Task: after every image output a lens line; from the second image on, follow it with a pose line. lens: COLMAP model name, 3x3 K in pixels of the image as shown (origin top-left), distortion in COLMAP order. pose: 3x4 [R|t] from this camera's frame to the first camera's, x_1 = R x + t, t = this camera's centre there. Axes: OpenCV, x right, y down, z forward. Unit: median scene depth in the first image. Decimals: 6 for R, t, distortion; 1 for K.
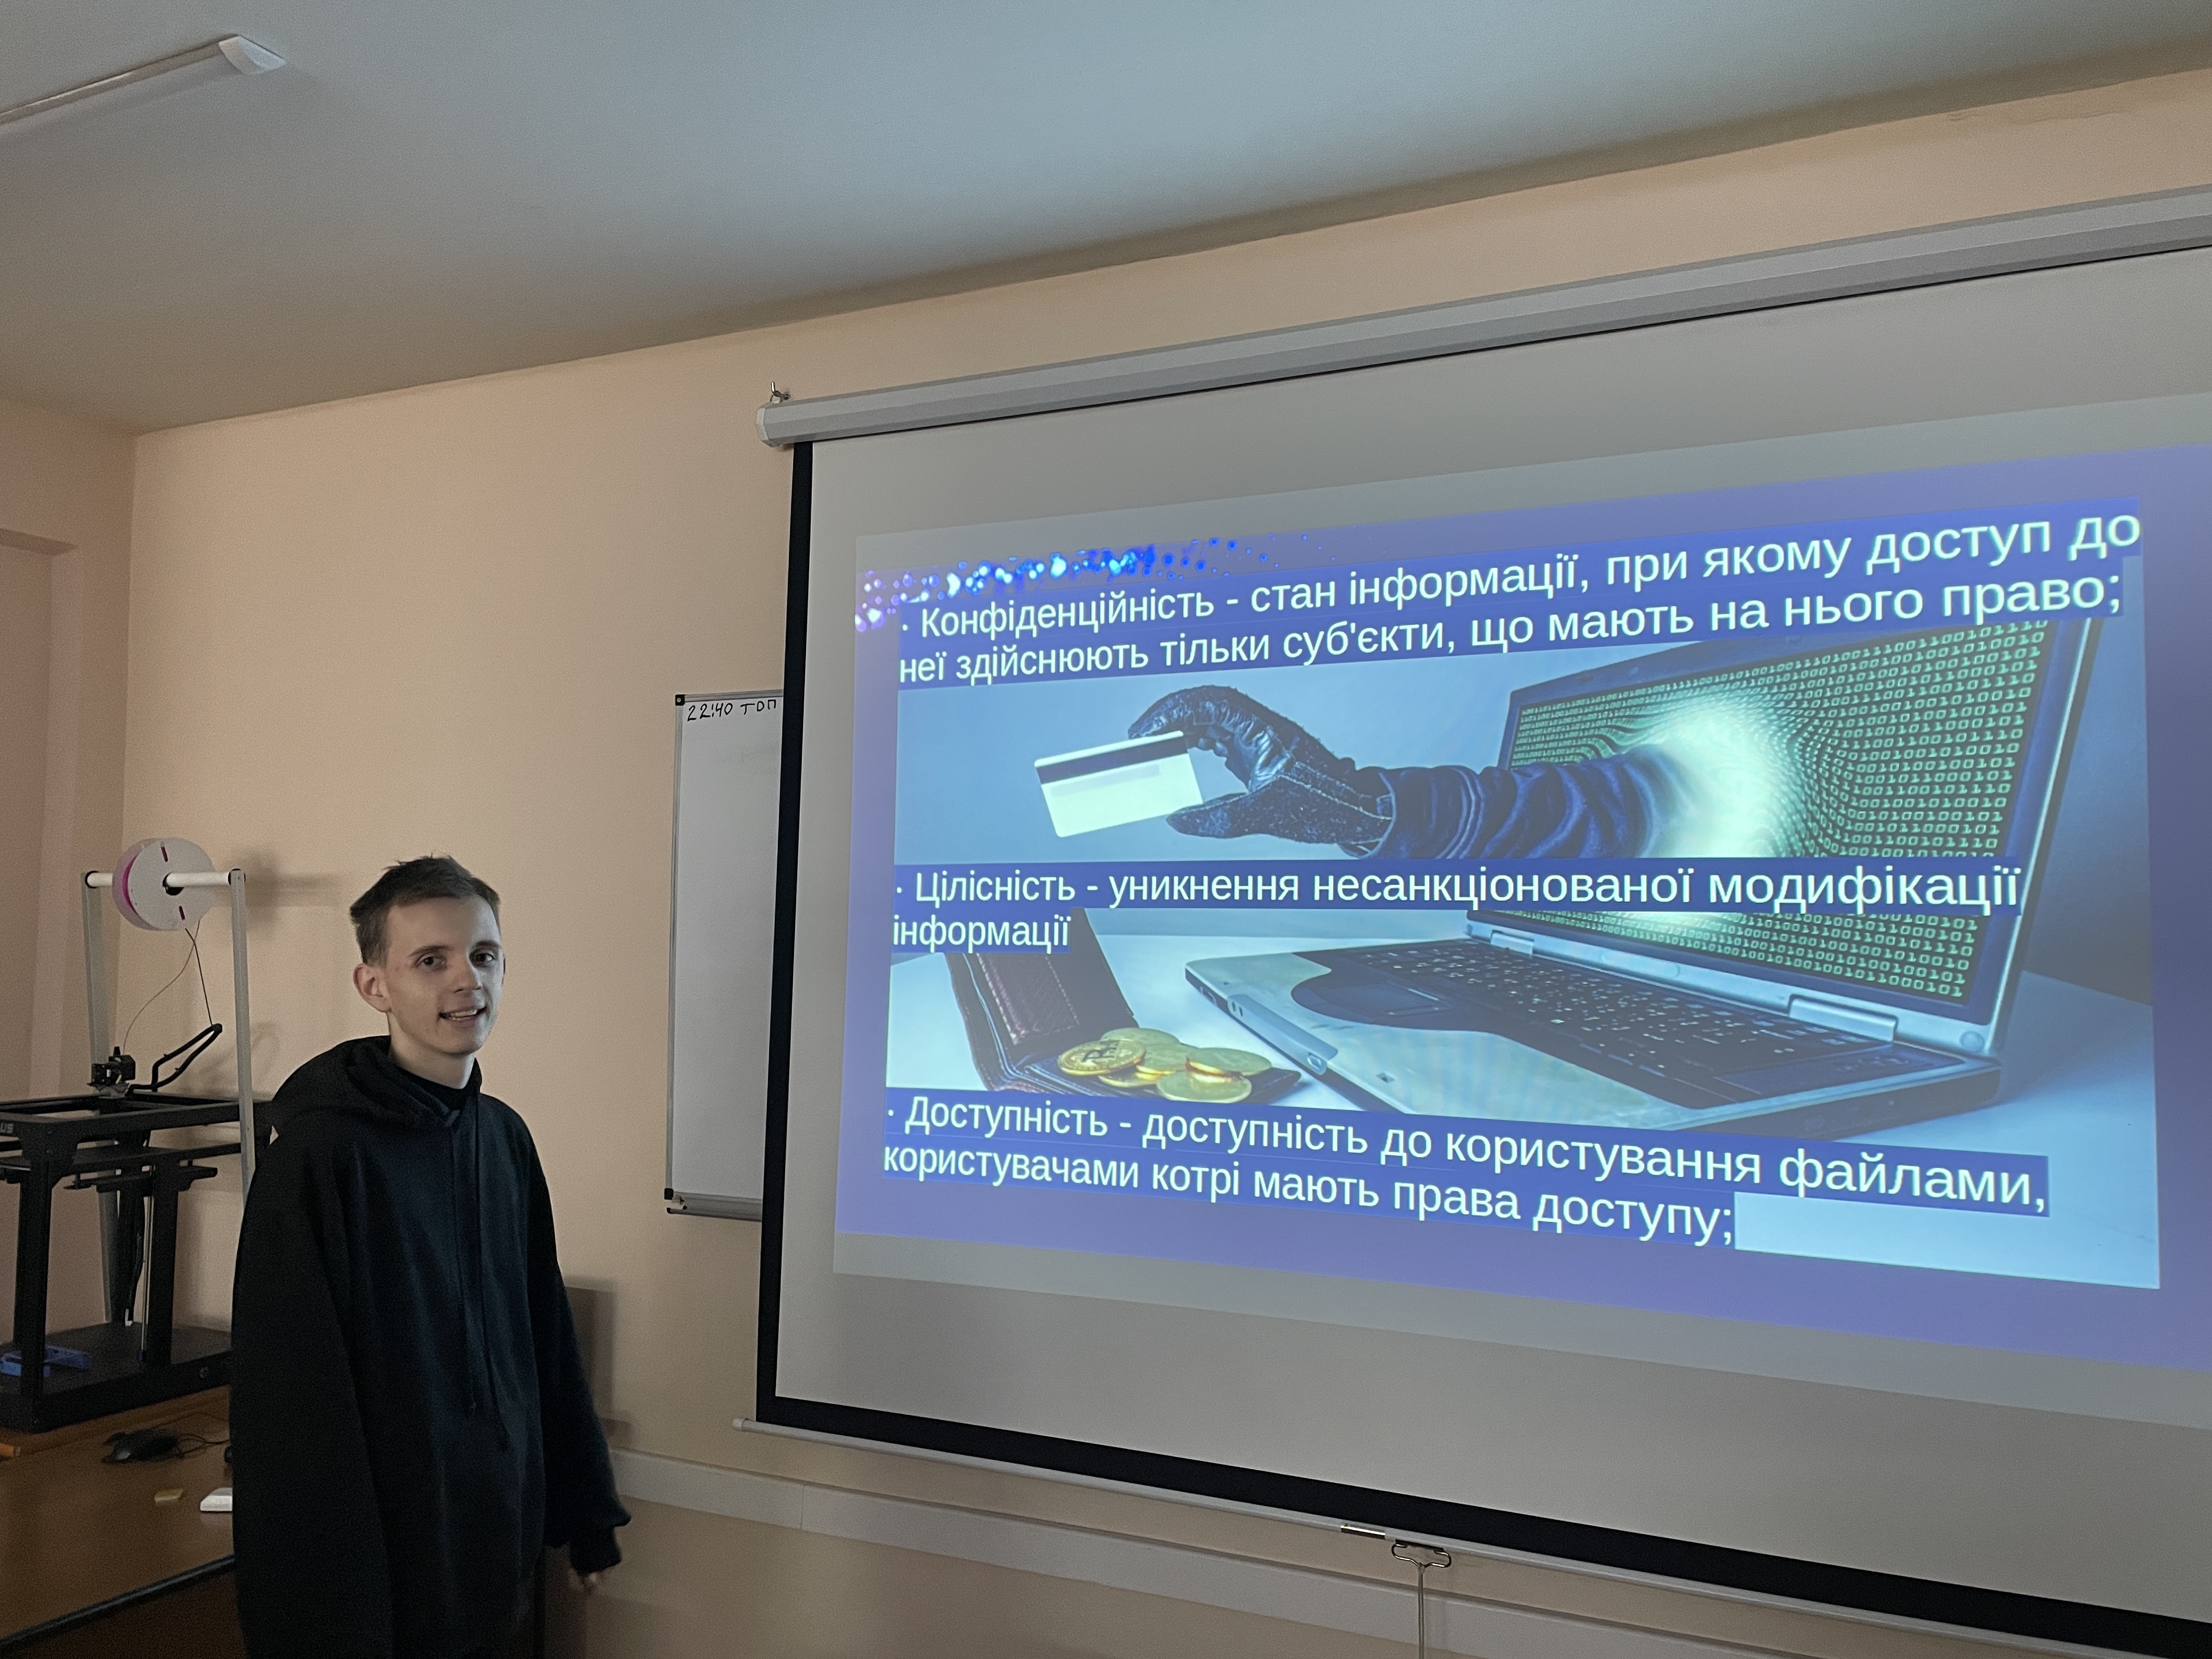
lens RADIAL K [[1727.0, 0, 1106.7], [0, 1727.0, 825.1], [0, 0, 1]] dist [0.045299, -0.006252]
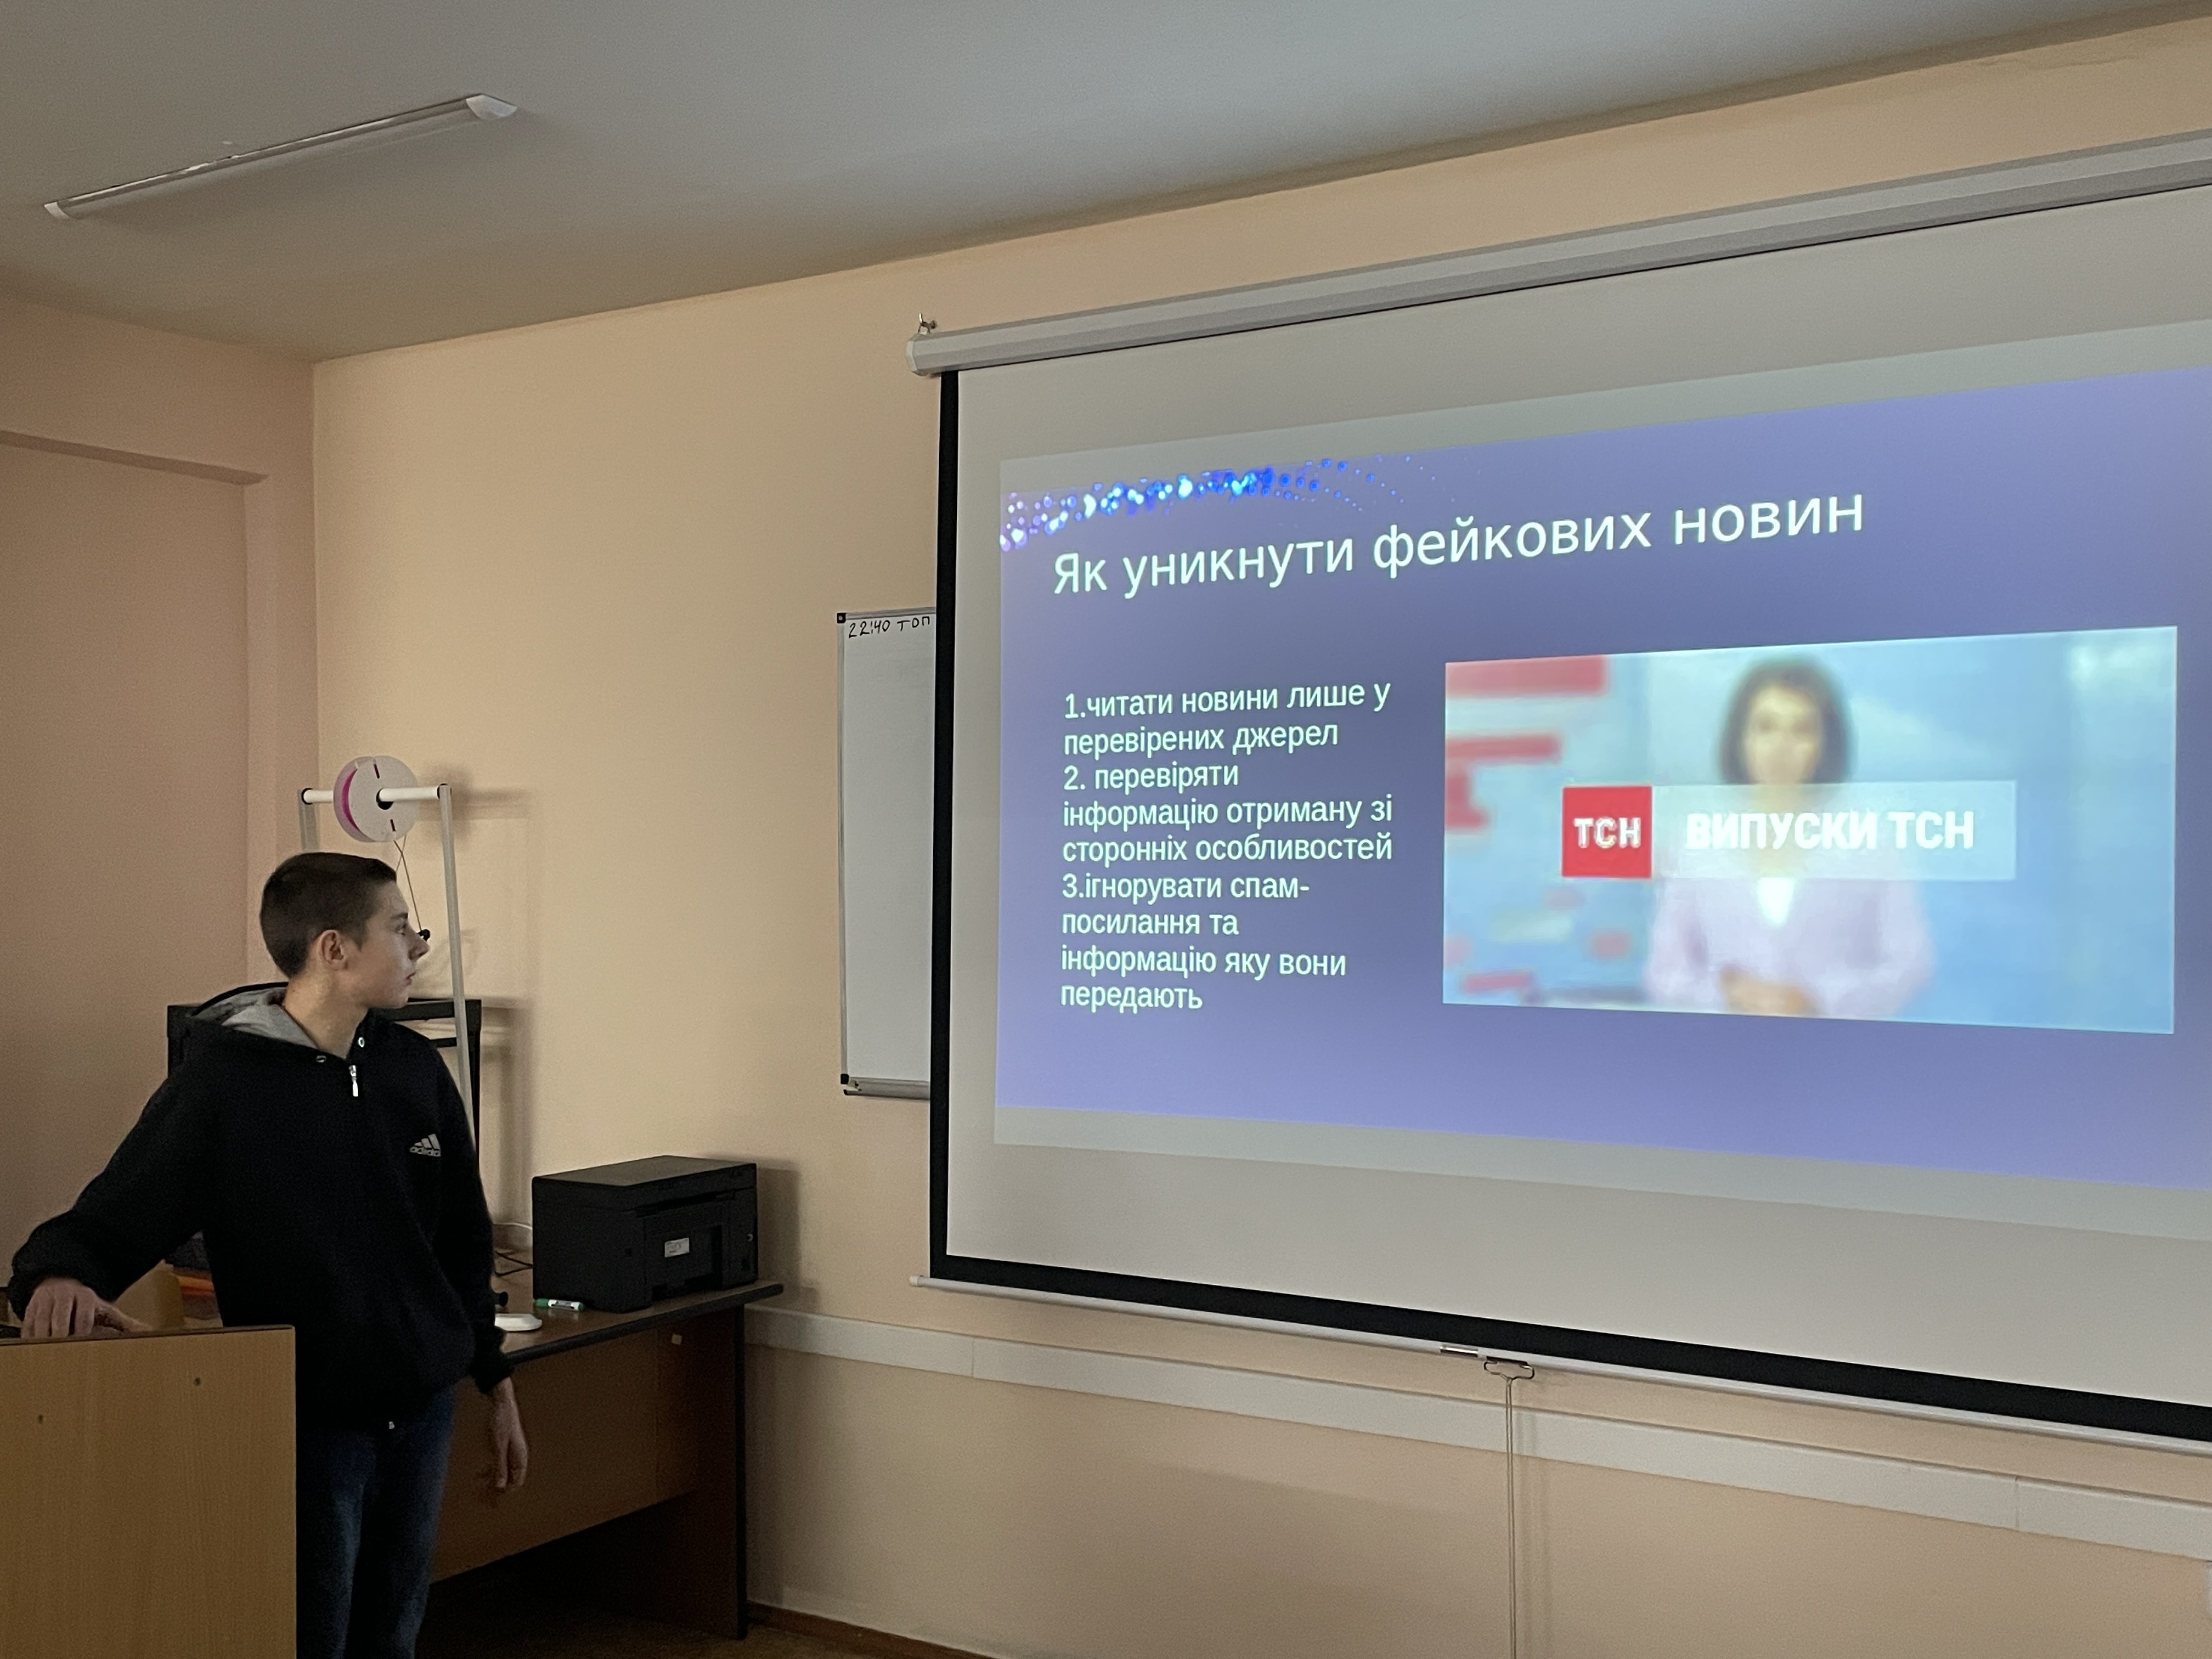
lens RADIAL K [[2157.4, 0, 1002.0], [0, 2157.4, 818.3], [0, 0, 1]] dist [0.040511, 0.000000]
pose [[0.987003, -0.016304, -0.159873, 0.065117], [0.023910, 0.998666, 0.045767, -0.008575], [0.158914, -0.048995, 0.986076, -0.318562]]
